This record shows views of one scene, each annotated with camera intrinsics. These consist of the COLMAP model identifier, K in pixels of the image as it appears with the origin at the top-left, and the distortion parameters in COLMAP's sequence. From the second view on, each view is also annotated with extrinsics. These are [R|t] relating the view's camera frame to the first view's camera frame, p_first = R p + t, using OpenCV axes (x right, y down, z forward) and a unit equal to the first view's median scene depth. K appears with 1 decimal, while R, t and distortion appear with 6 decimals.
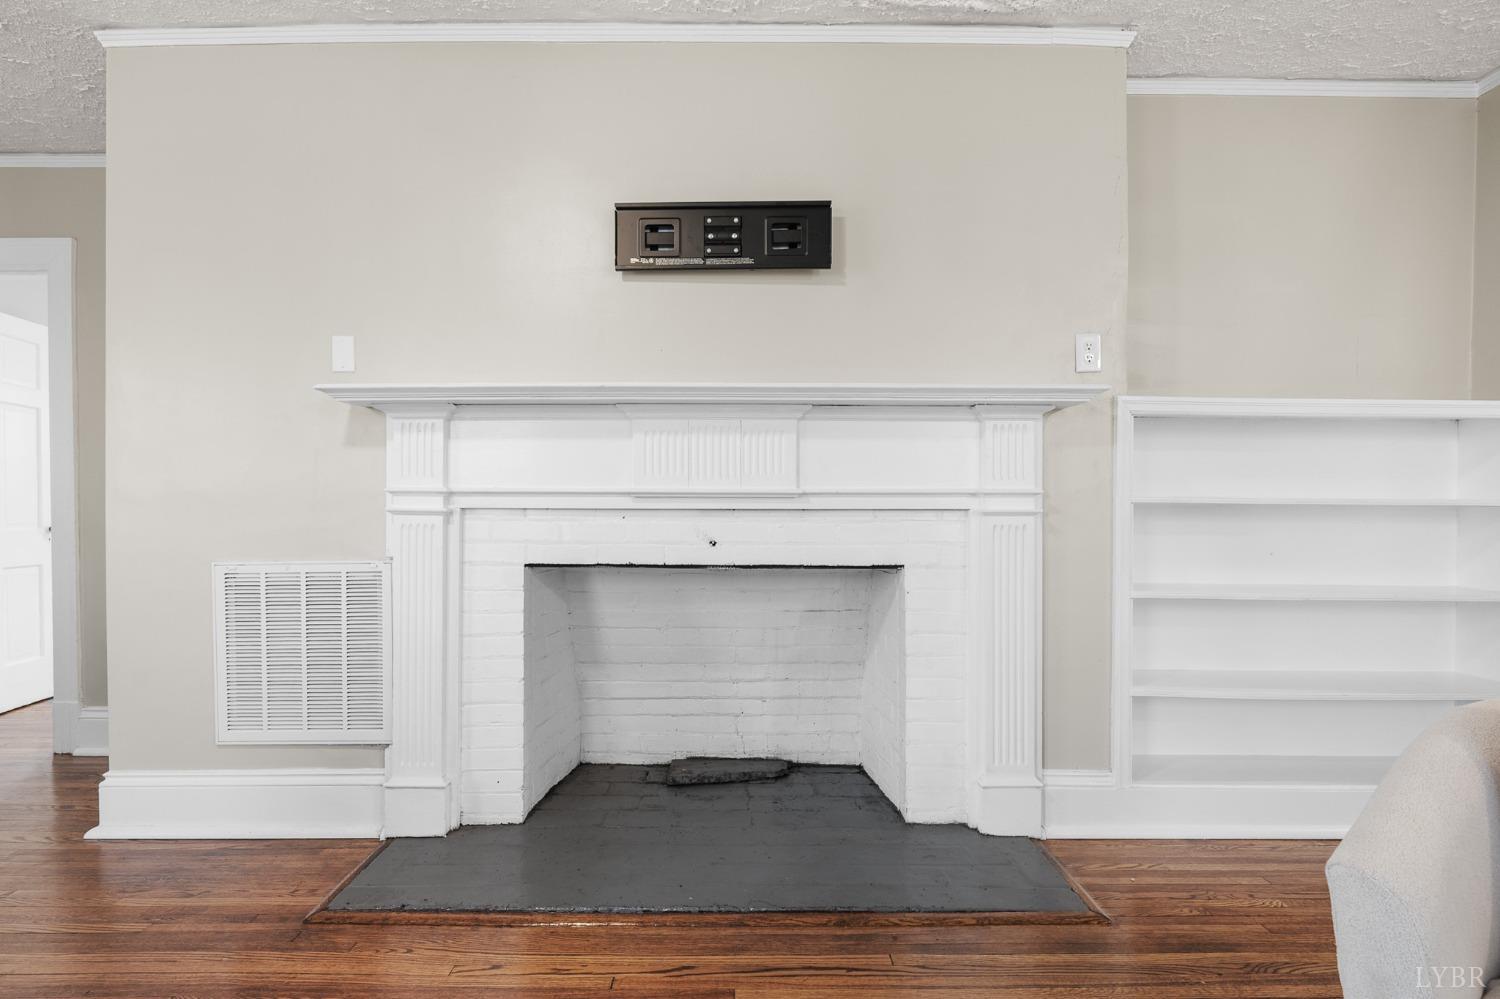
lens RADIAL K [[712.7, 0, 745.5], [0, 712.7, 519.3], [0, 0, 1]] dist [-0.000981, 0.000113]
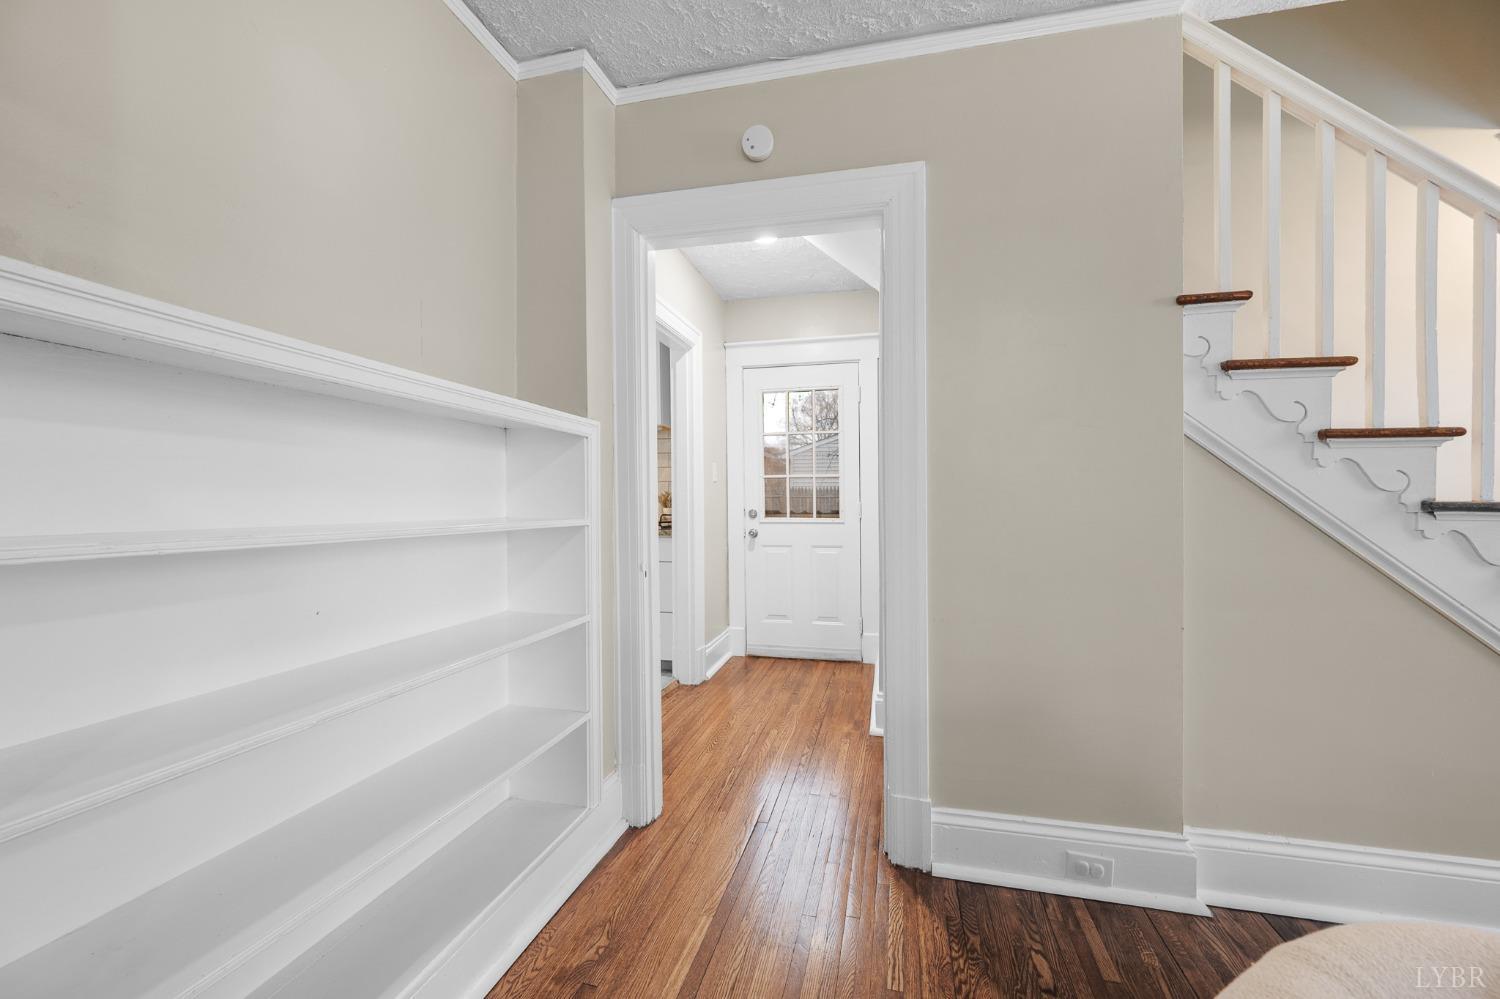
lens RADIAL K [[601.7, 0, 751.2], [0, 601.7, 499.3], [0, 0, 1]] dist [-0.001167, -0.000271]
pose [[0.234874, -0.005246, 0.972012, 0.374829], [0.012246, 0.999922, 0.002438, -0.053492], [-0.971949, 0.011331, 0.234919, 0.588491]]
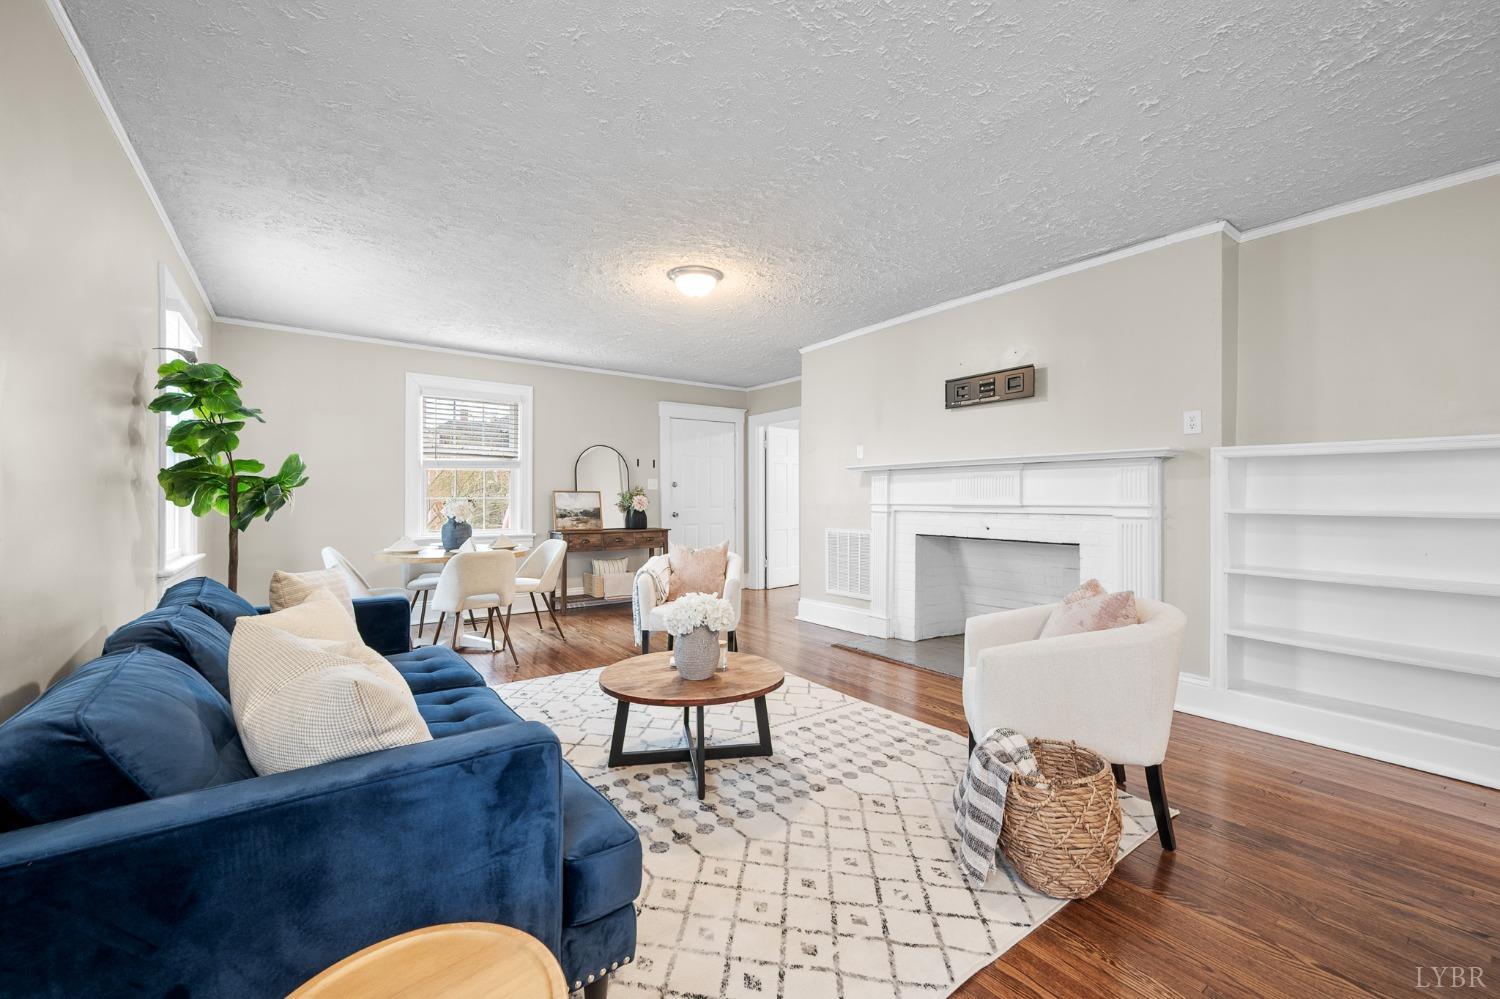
lens RADIAL K [[608.0, 0, 751.8], [0, 608.0, 500.3], [0, 0, 1]] dist [-0.000311, -0.000018]
pose [[0.595809, 0.000371, -0.803126, 1.018927], [-0.006269, 0.999972, -0.004189, -0.039908], [0.803102, 0.007531, 0.595794, -0.676213]]
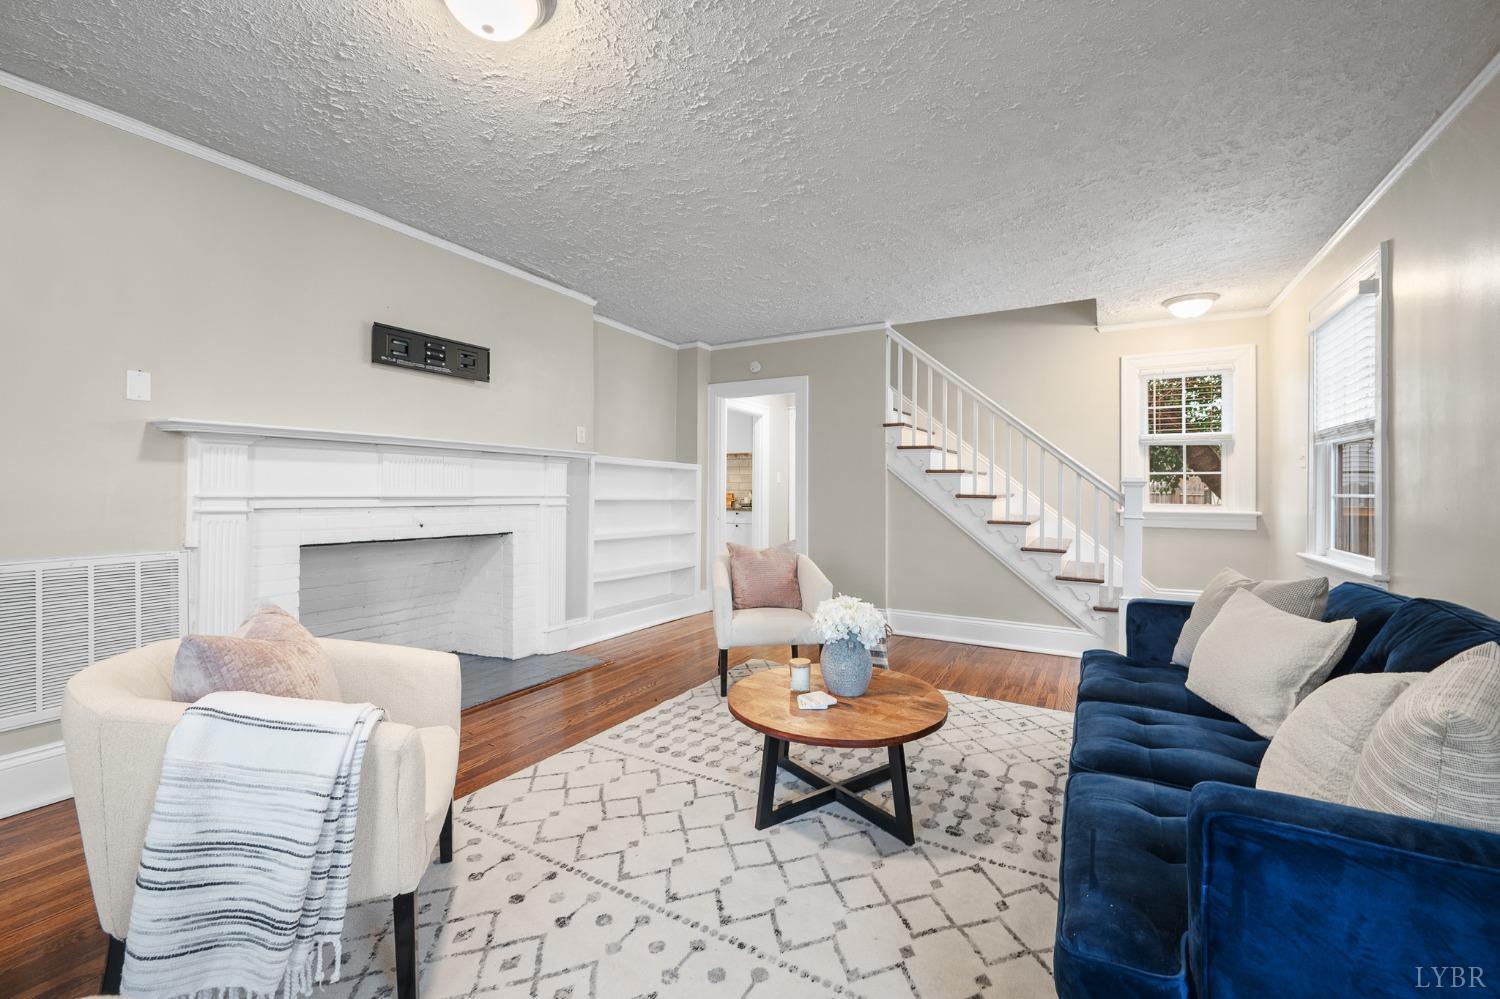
lens RADIAL K [[605.2, 0, 746.9], [0, 605.2, 484.7], [0, 0, 1]] dist [-0.000720, -0.000039]
pose [[0.502951, 0.011611, 0.864237, -0.941872], [0.001213, 0.999899, -0.014140, -0.044706], [-0.864314, 0.008160, 0.502886, -0.442019]]
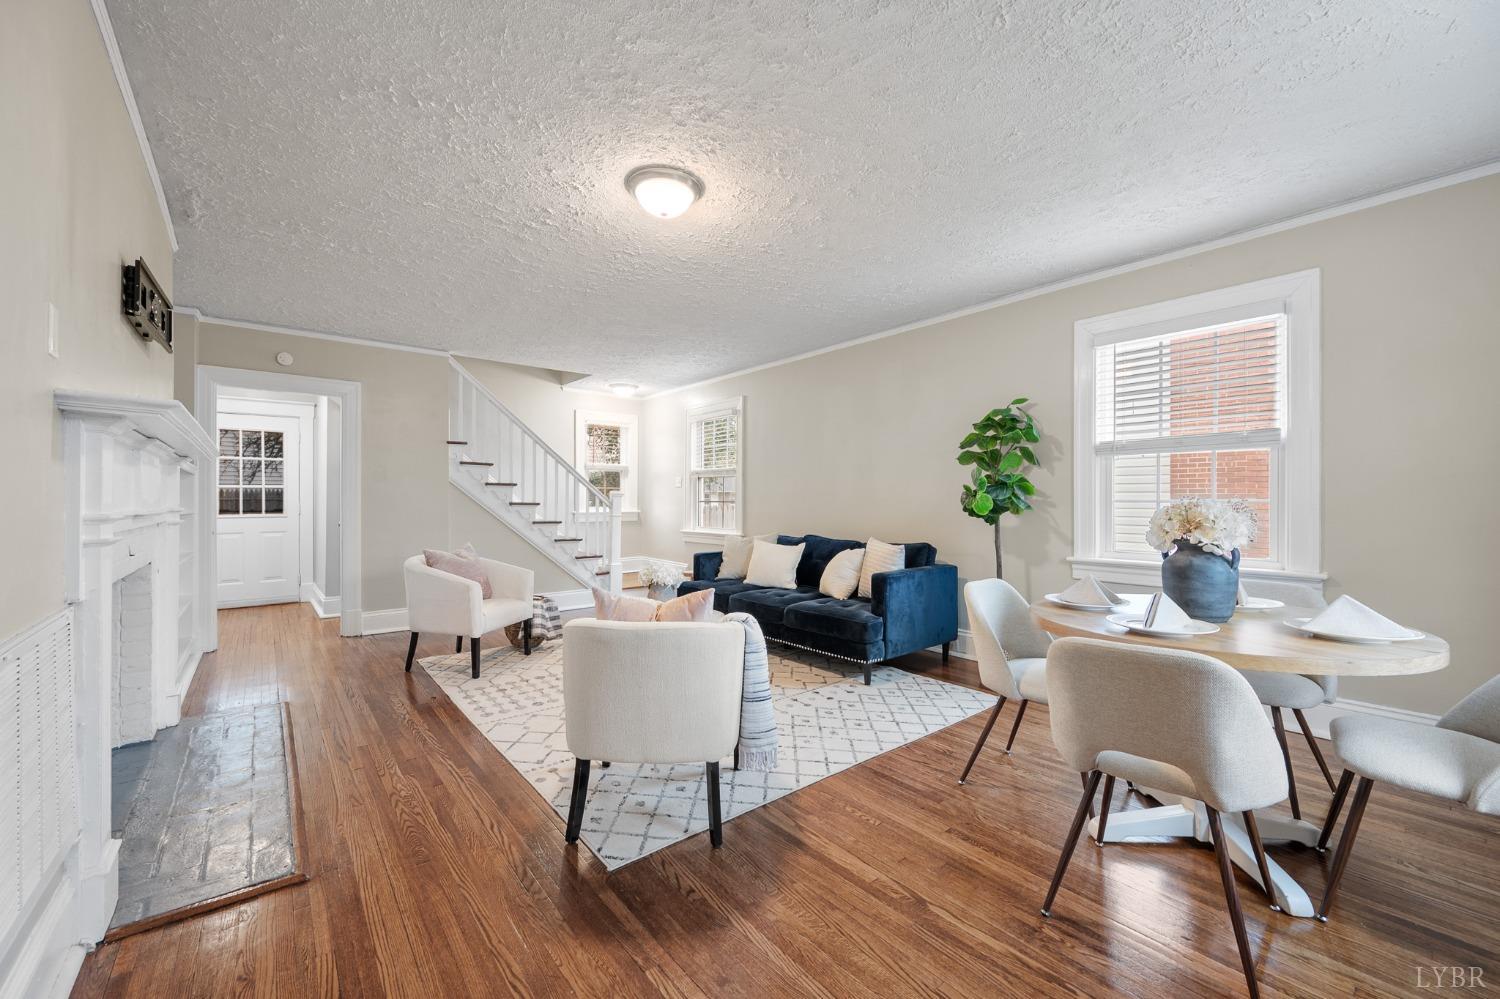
lens RADIAL K [[588.8, 0, 748.8], [0, 588.8, 498.2], [0, 0, 1]] dist [0.000398, -0.000188]
pose [[-0.634005, 0.000813, 0.773328, -1.475431], [0.004740, 0.999985, 0.002835, -0.061100], [-0.773314, 0.005462, -0.634000, 0.830878]]
